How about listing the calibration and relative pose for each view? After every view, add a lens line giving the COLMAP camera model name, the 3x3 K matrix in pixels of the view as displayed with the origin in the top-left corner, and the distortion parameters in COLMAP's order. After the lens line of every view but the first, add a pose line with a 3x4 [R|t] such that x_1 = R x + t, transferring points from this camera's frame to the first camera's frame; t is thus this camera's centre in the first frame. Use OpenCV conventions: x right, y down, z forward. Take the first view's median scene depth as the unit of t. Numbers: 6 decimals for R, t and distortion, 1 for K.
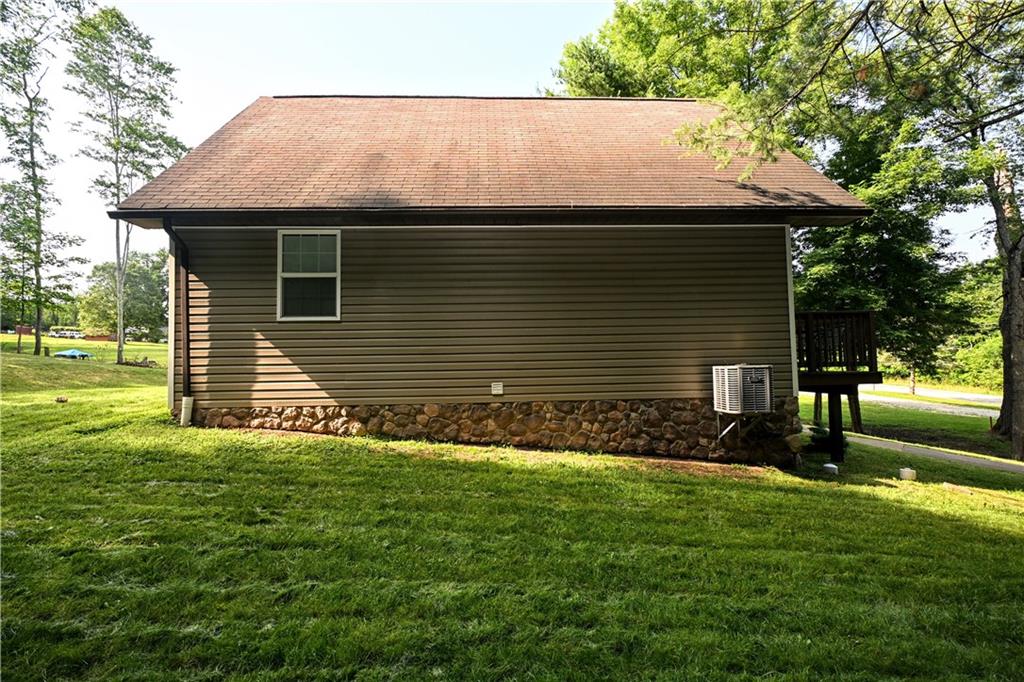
lens RADIAL K [[501.3, 0, 513.7], [0, 501.3, 340.1], [0, 0, 1]] dist [-0.001491, 0.001119]
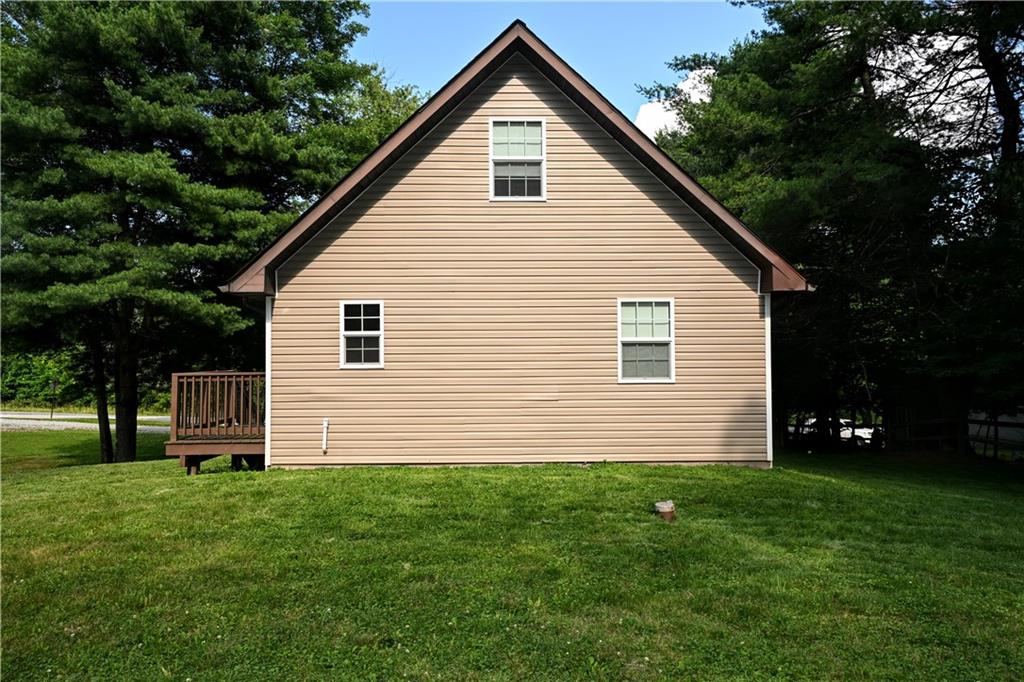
lens RADIAL K [[713.2, 0, 511.1], [0, 713.2, 343.9], [0, 0, 1]] dist [0.013184, 0.001467]
pose [[0.030211, 0.064995, 0.997428, -2.077498], [-0.049011, 0.996780, -0.063468, -0.005418], [-0.998341, -0.046968, 0.033300, 1.209839]]
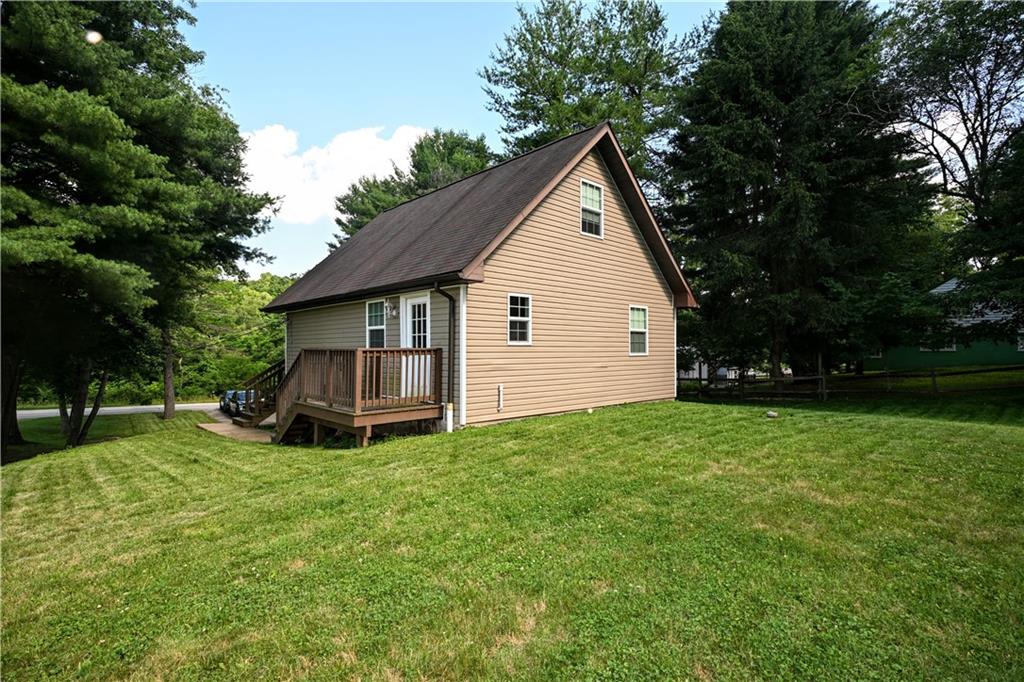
lens RADIAL K [[501.3, 0, 510.6], [0, 501.3, 342.3], [0, 0, 1]] dist [-0.001491, 0.001119]
pose [[-0.640888, 0.041489, 0.766512, -1.731162], [-0.022972, 0.997055, -0.073174, 0.048179], [-0.767290, -0.064505, -0.638048, 2.233942]]
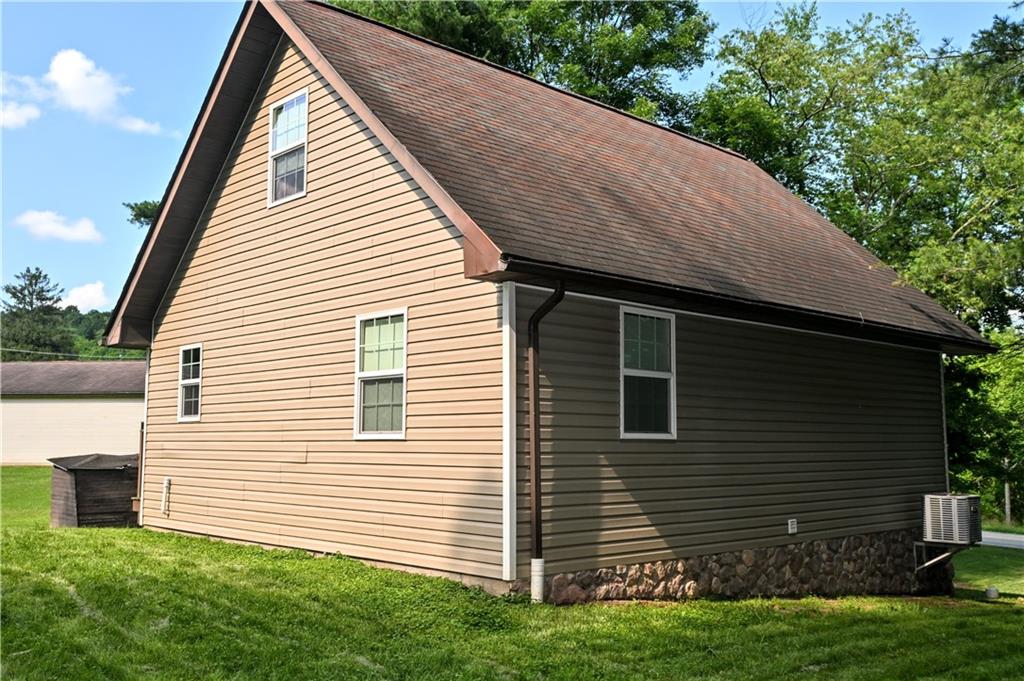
lens RADIAL K [[940.3, 0, 511.0], [0, 940.3, 337.2], [0, 0, 1]] dist [0.021646, 0.000000]
pose [[0.764150, 0.091713, 0.638485, -1.425013], [-0.051066, 0.995335, -0.081854, -0.063153], [-0.643014, 0.029944, 0.765269, 0.106417]]
